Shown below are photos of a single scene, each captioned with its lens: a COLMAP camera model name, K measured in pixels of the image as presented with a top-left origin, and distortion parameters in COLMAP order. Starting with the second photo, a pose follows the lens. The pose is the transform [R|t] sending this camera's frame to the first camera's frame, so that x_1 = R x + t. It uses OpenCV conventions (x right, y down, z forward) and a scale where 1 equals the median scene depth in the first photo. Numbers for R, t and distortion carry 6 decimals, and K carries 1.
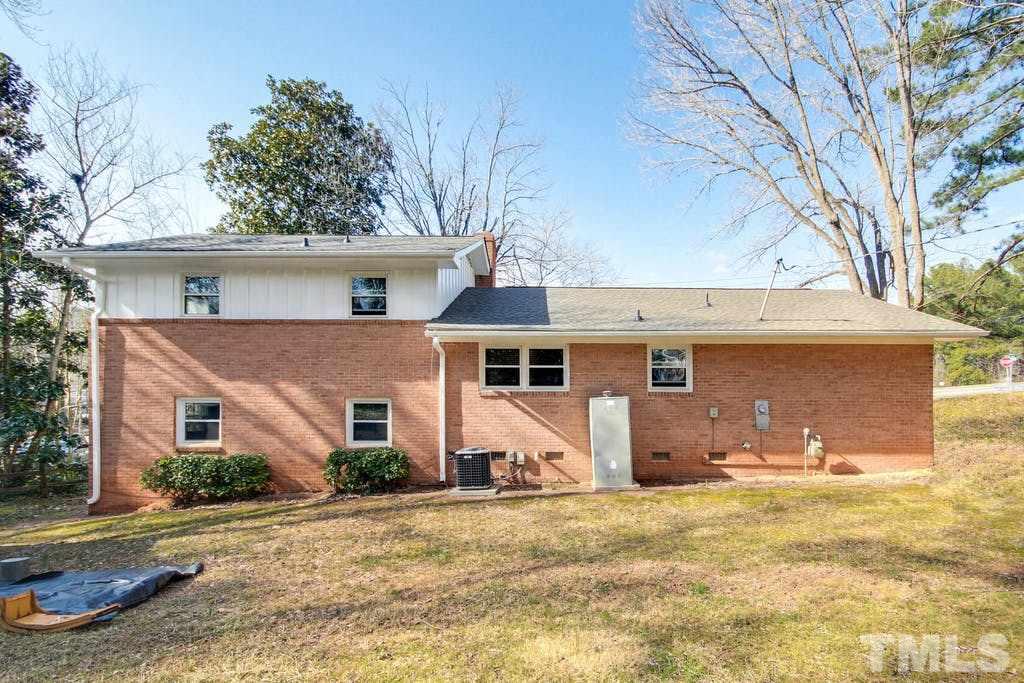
lens RADIAL K [[517.5, 0, 512.4], [0, 517.5, 400.0], [0, 0, 1]] dist [0.003268, 0.000966]
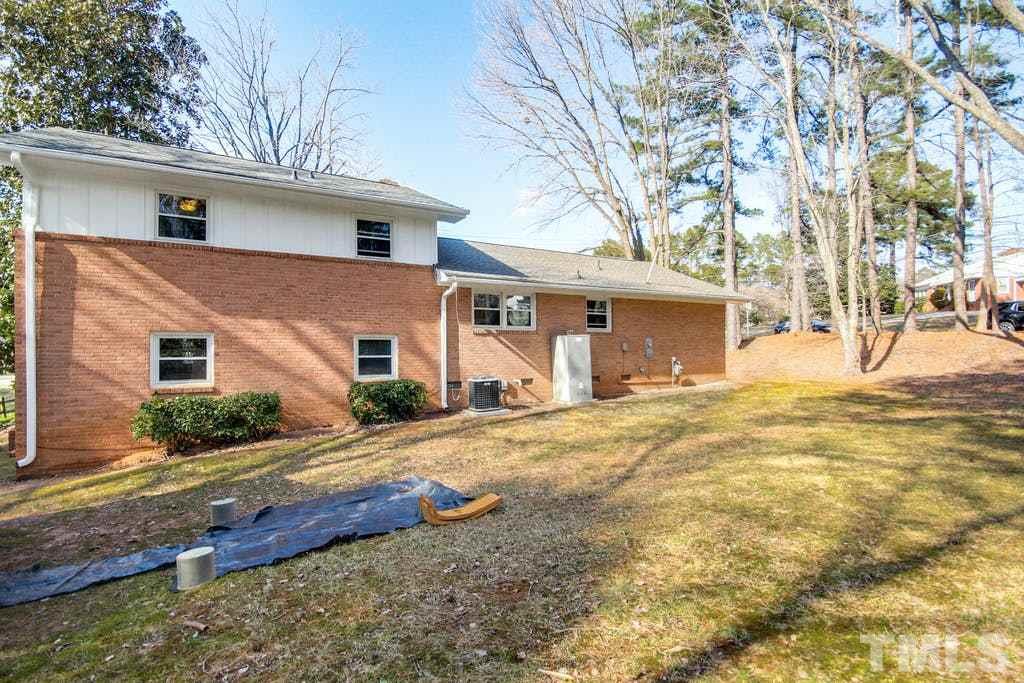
lens RADIAL K [[482.5, 0, 520.0], [0, 482.5, 338.7], [0, 0, 1]] dist [-0.000389, 0.000032]
pose [[0.871204, 0.003968, 0.490905, -0.507647], [-0.007386, 0.999960, 0.005024, -0.002268], [-0.490866, -0.008002, 0.871198, -0.008930]]
